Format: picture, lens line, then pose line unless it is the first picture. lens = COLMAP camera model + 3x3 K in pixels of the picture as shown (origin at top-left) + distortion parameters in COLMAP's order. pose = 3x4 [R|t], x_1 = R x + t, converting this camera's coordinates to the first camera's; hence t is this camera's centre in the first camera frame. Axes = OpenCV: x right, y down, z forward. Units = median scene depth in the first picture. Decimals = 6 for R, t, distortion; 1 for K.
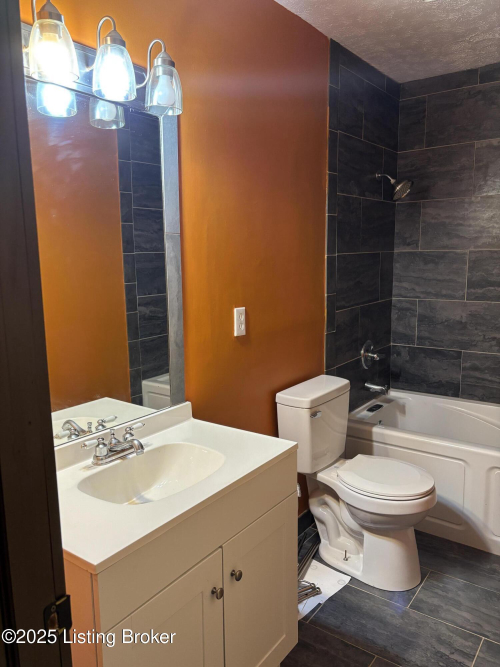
lens RADIAL K [[502.4, 0, 253.1], [0, 502.4, 339.1], [0, 0, 1]] dist [0.054984, -0.065137]
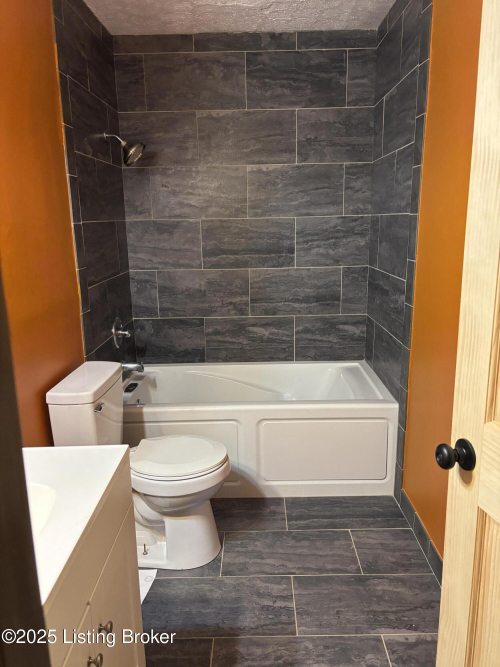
lens RADIAL K [[502.4, 0, 253.1], [0, 502.4, 339.1], [0, 0, 1]] dist [0.054984, -0.065137]
pose [[0.813174, -0.133720, 0.566451, -0.101556], [0.104347, 0.990975, 0.084140, -0.009978], [-0.572590, -0.009313, 0.819789, 0.099118]]
